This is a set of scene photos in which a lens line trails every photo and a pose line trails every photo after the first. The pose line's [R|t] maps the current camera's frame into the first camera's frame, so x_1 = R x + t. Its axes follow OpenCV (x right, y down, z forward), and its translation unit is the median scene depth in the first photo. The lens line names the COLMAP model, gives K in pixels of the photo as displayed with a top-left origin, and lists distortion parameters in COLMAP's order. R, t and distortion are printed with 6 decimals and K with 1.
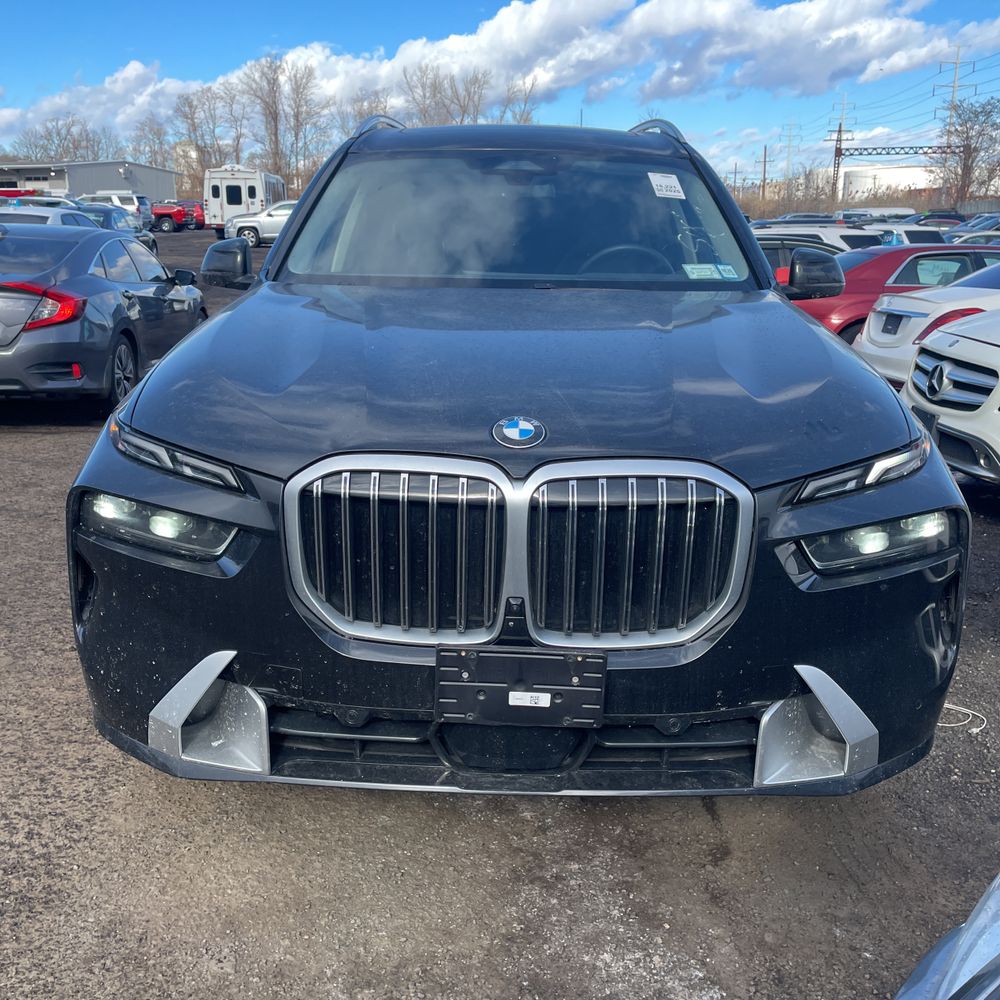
lens RADIAL K [[1024.4, 0, 495.1], [0, 1024.4, 500.0], [0, 0, 1]] dist [0.042205, 0.000000]
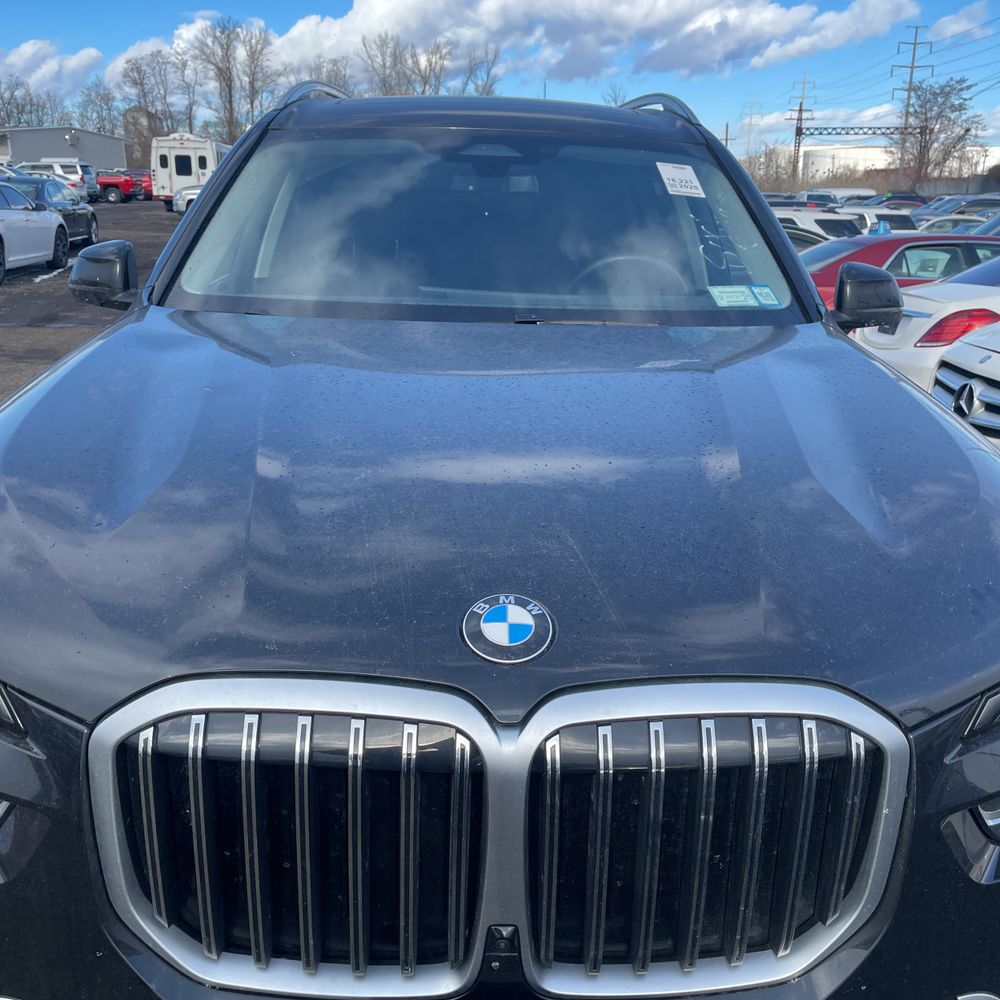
lens RADIAL K [[1024.4, 0, 510.1], [0, 1024.4, 498.2], [0, 0, 1]] dist [0.042205, 0.000000]
pose [[0.998693, -0.001327, 0.051089, -0.002662], [0.000236, 0.999772, 0.021361, -0.079406], [-0.051106, -0.021321, 0.998466, 0.219194]]
